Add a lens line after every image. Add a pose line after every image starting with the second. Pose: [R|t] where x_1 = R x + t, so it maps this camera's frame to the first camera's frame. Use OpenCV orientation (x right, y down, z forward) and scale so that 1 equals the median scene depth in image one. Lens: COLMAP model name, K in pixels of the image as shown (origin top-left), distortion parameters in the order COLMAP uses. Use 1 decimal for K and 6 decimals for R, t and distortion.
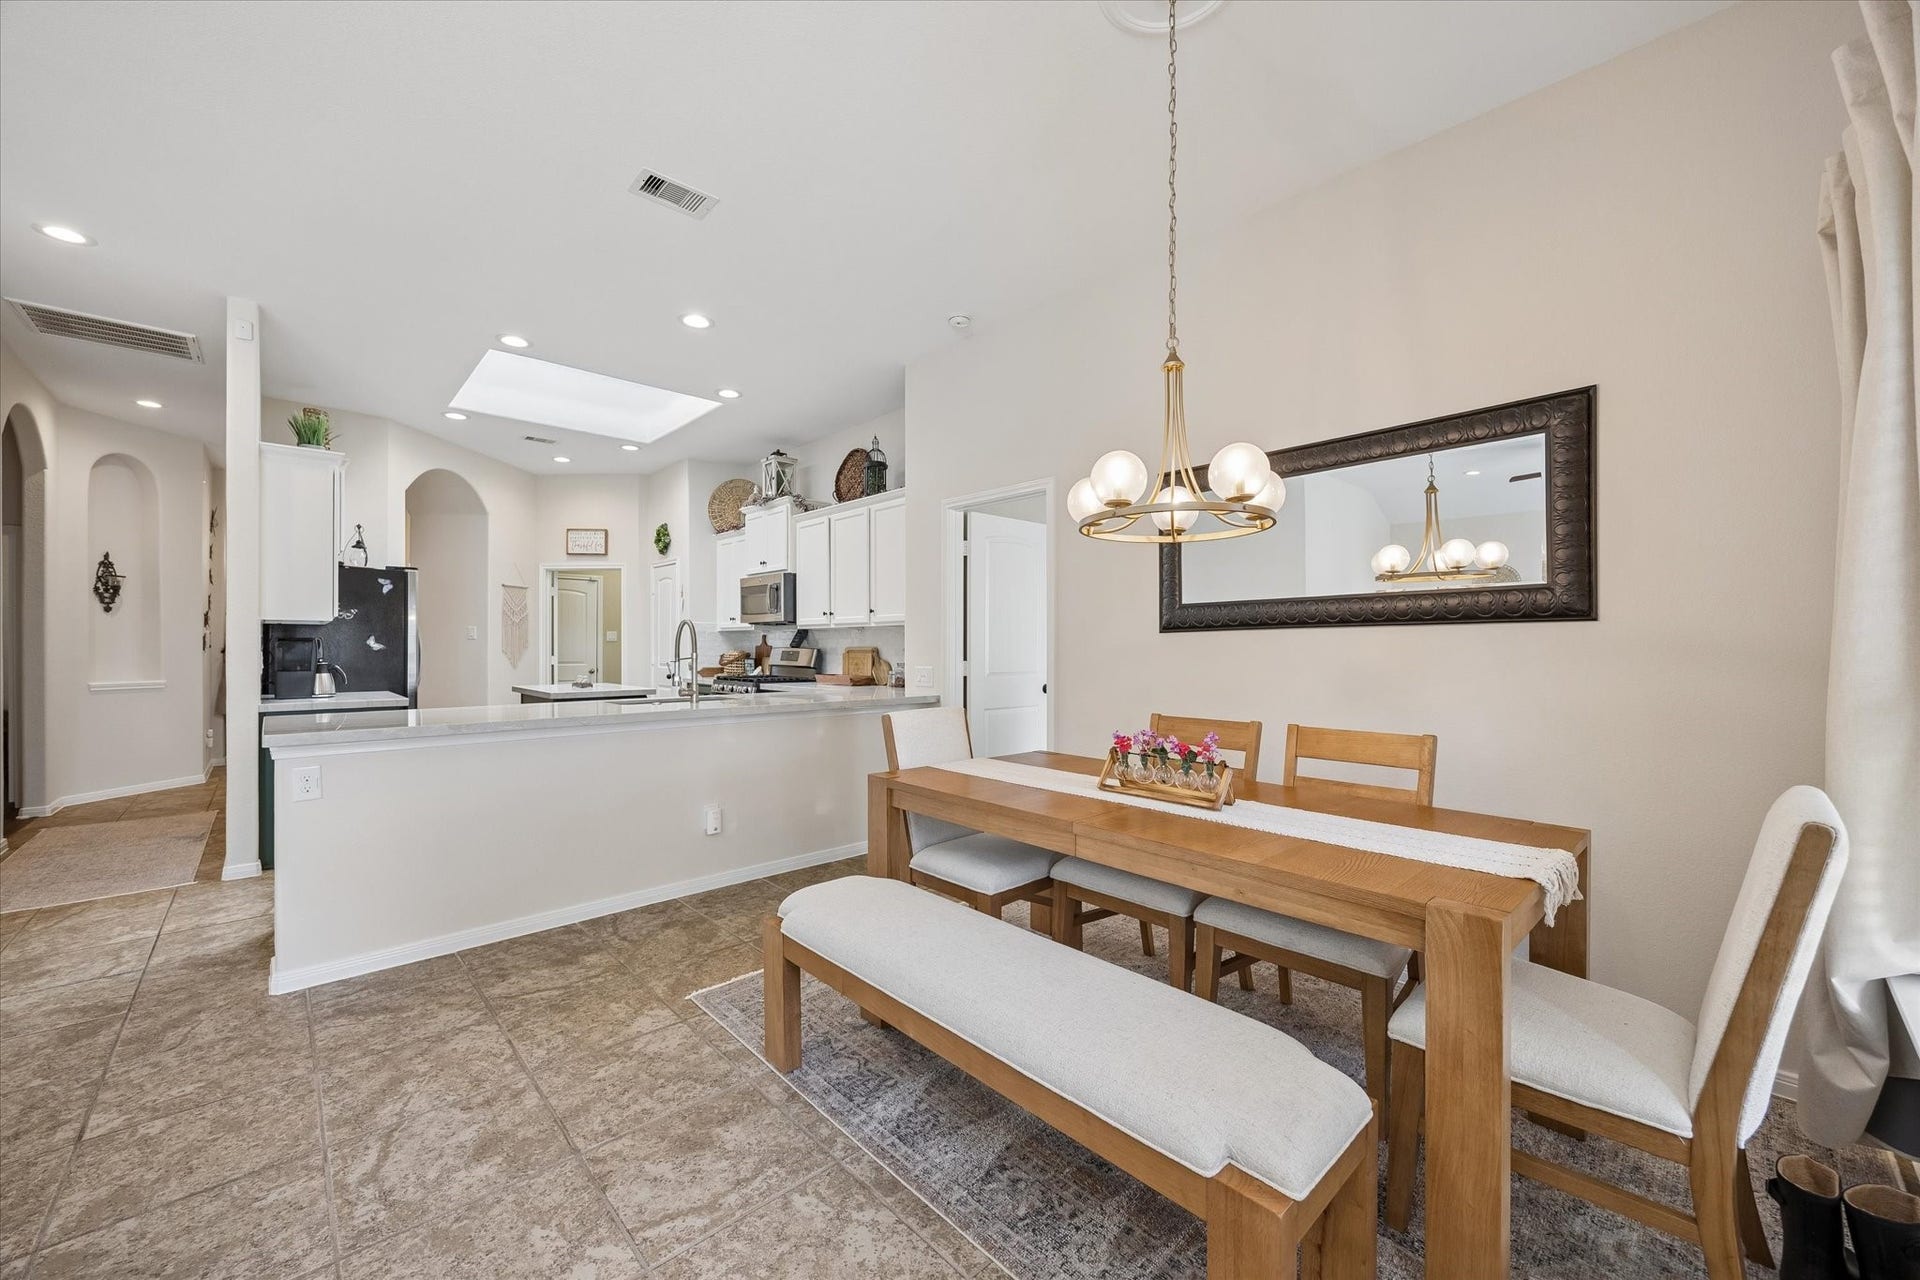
lens RADIAL K [[751.5, 0, 966.4], [0, 751.5, 648.7], [0, 0, 1]] dist [-0.006672, 0.001465]
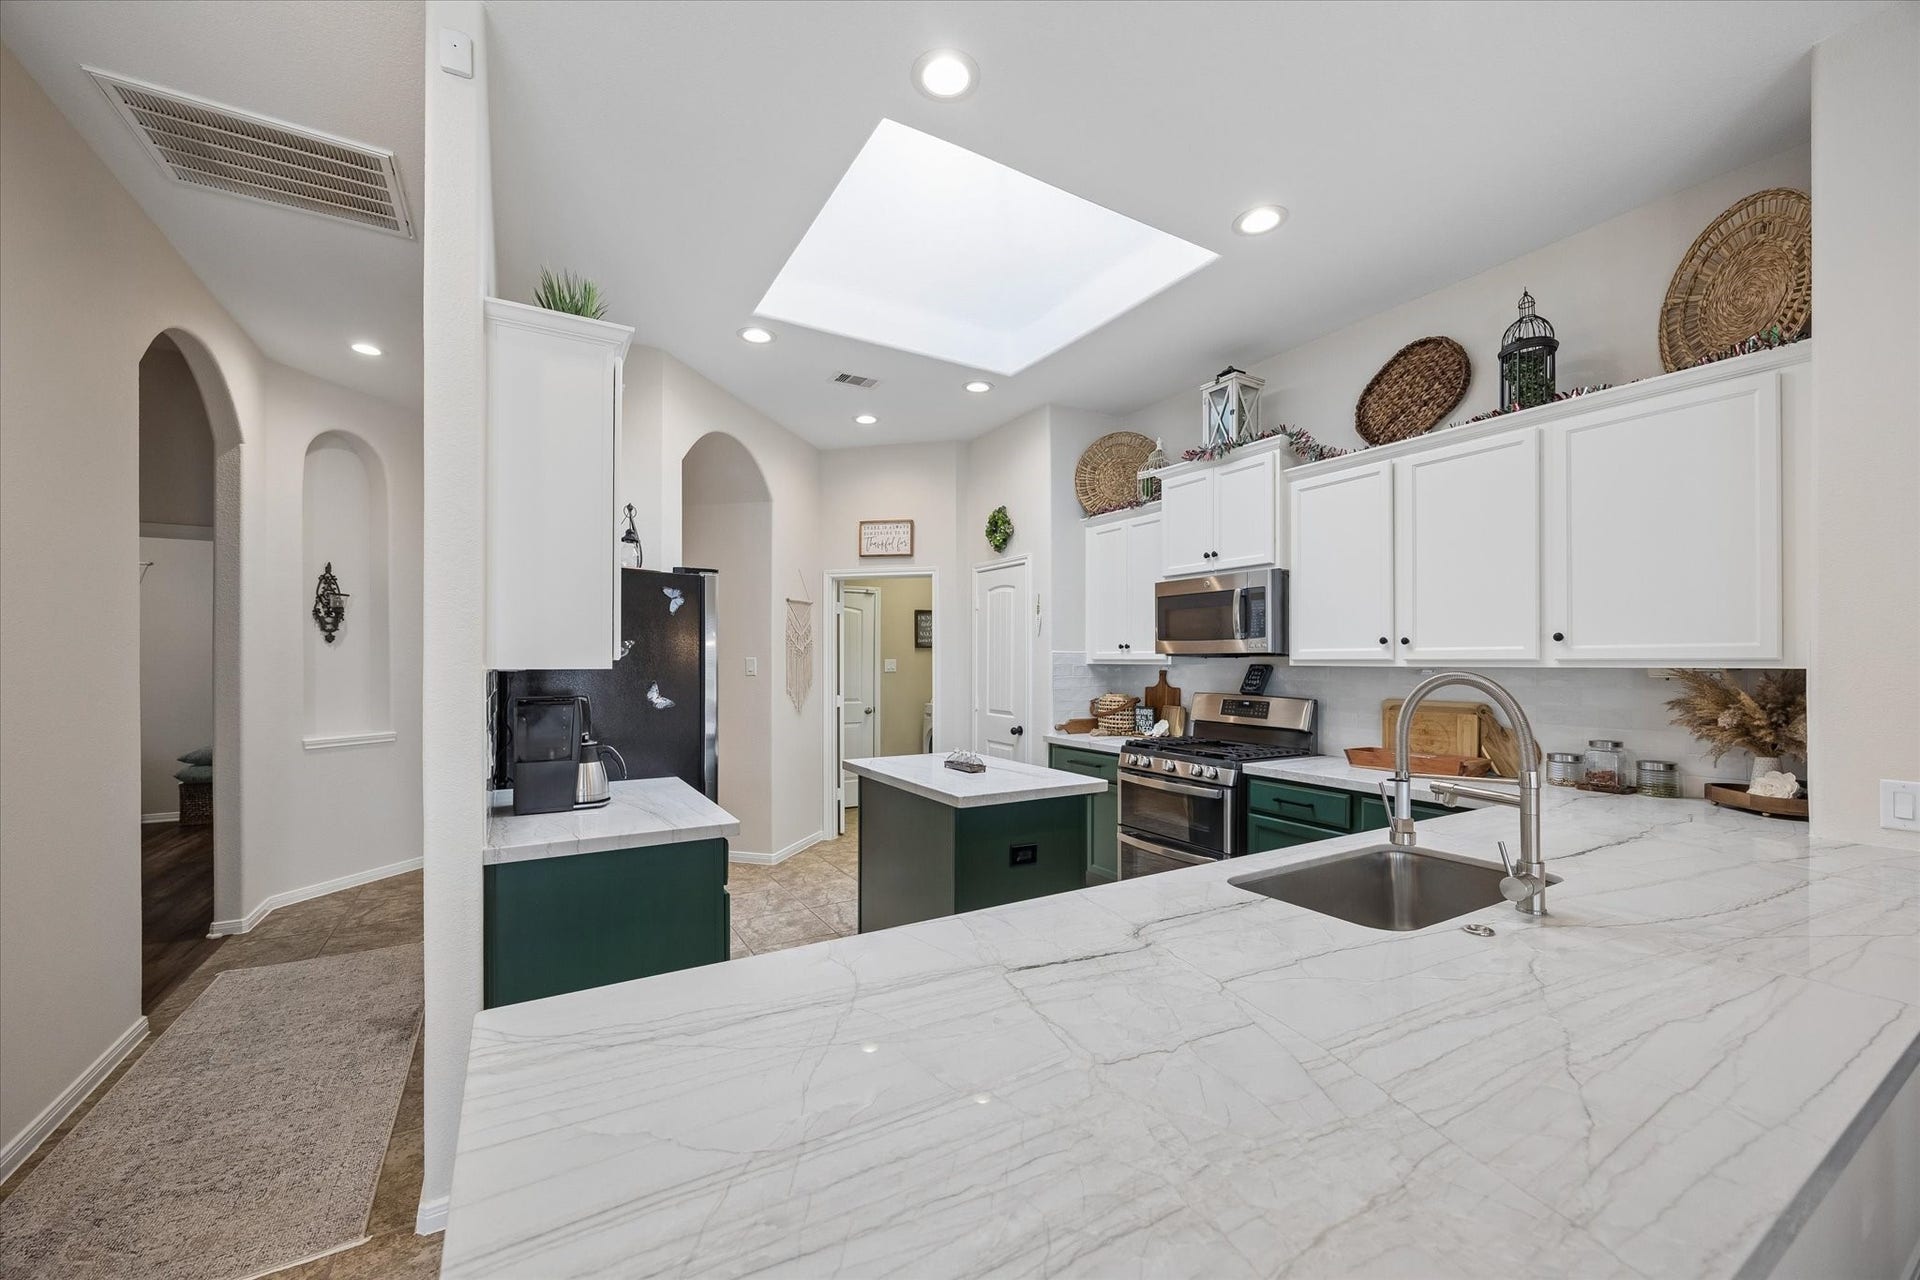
lens RADIAL K [[751.5, 0, 958.3], [0, 751.5, 664.8], [0, 0, 1]] dist [-0.006672, 0.001465]
pose [[0.976155, 0.002394, -0.217059, -0.353037], [-0.001863, 0.999995, 0.002650, -0.028694], [0.217065, -0.002183, 0.976155, 0.386557]]
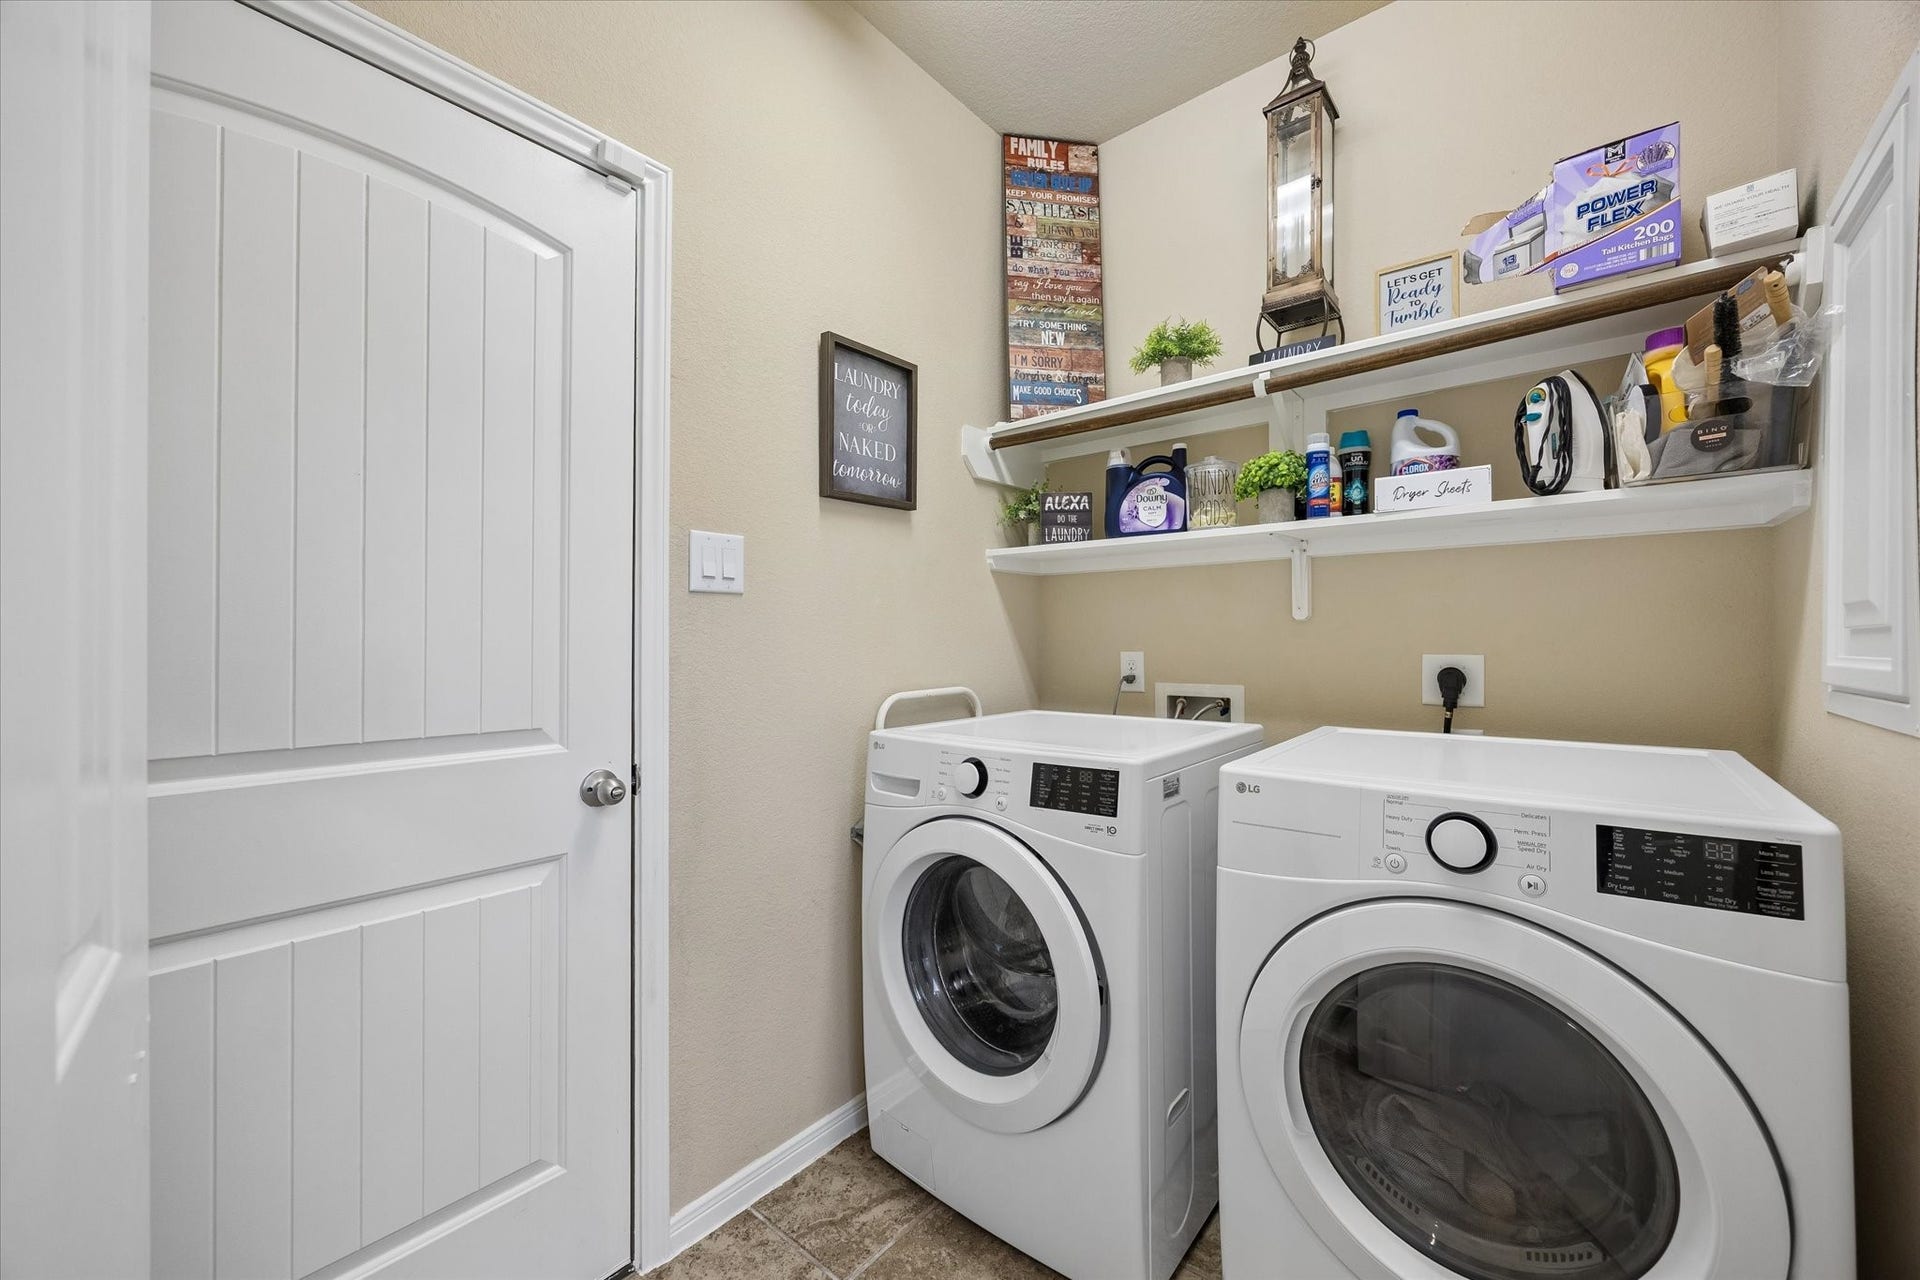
lens RADIAL K [[751.5, 0, 960.7], [0, 751.5, 637.4], [0, 0, 1]] dist [-0.006672, 0.001465]
pose [[0.992953, 0.004080, 0.118436, -0.621804], [-0.003013, 0.999953, -0.009187, -0.001808], [-0.118468, 0.008766, 0.992919, 1.144465]]
